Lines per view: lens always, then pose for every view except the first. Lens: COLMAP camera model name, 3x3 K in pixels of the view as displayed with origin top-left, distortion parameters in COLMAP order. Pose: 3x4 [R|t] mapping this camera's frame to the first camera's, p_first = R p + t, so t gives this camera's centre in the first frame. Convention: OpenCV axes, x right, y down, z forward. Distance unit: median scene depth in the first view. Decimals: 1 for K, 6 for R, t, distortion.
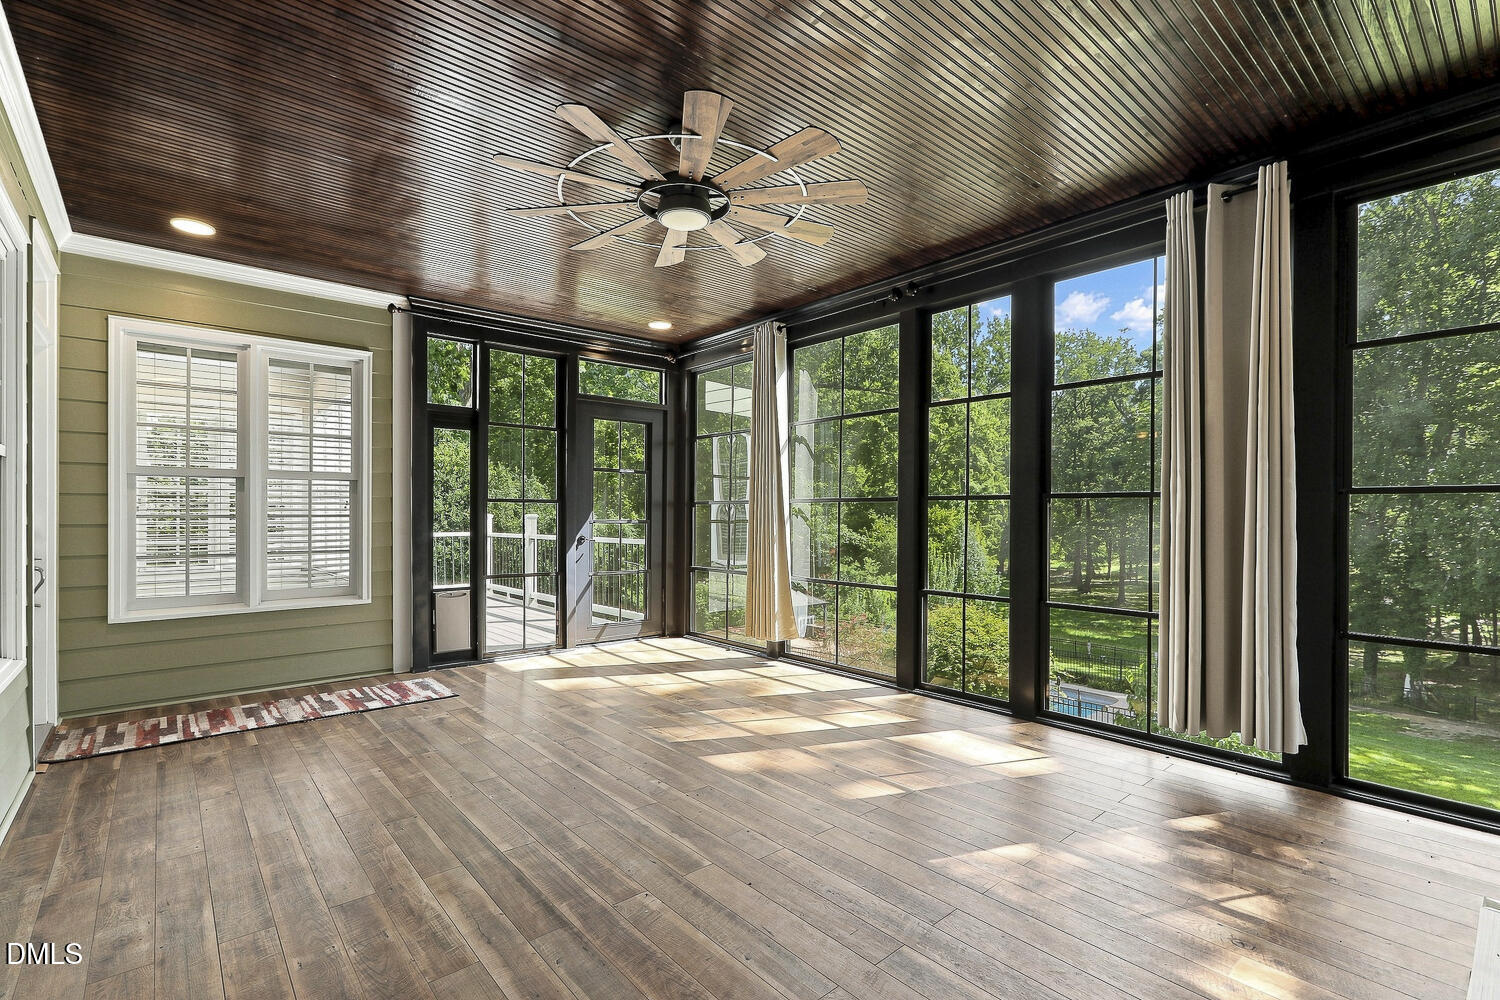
lens RADIAL K [[678.2, 0, 745.2], [0, 678.2, 516.4], [0, 0, 1]] dist [-0.008943, 0.000800]
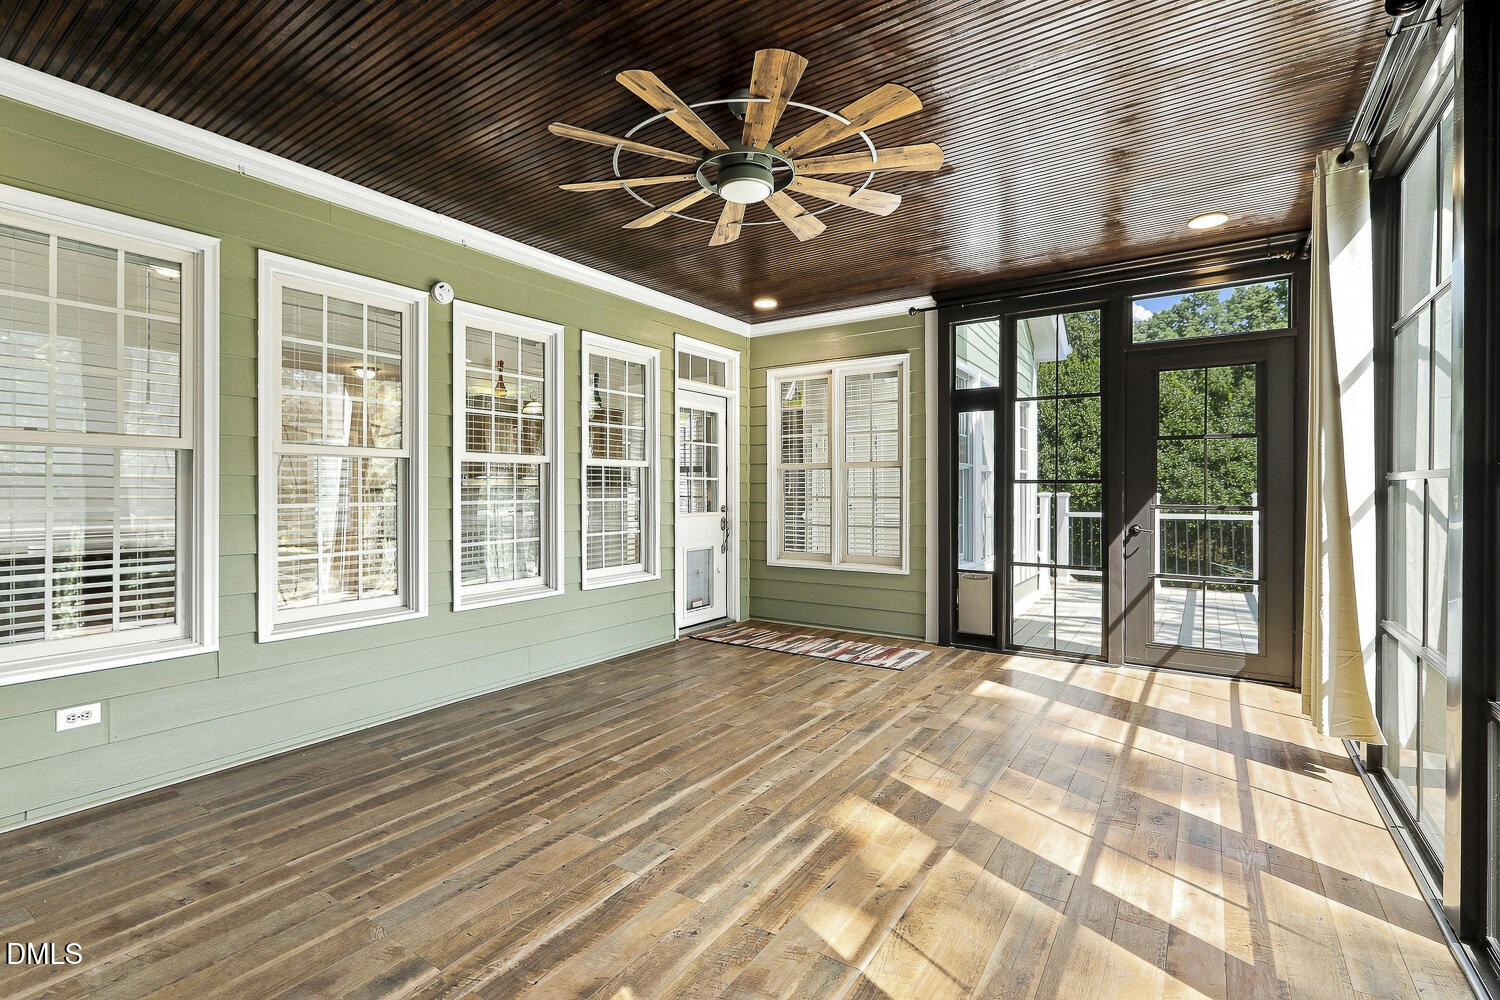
lens RADIAL K [[678.2, 0, 744.6], [0, 678.2, 489.3], [0, 0, 1]] dist [-0.008943, 0.000800]
pose [[0.260865, -0.002278, -0.965373, 0.573078], [0.002532, 0.999995, -0.001676, -0.016625], [0.965372, -0.002007, 0.260870, 0.528933]]
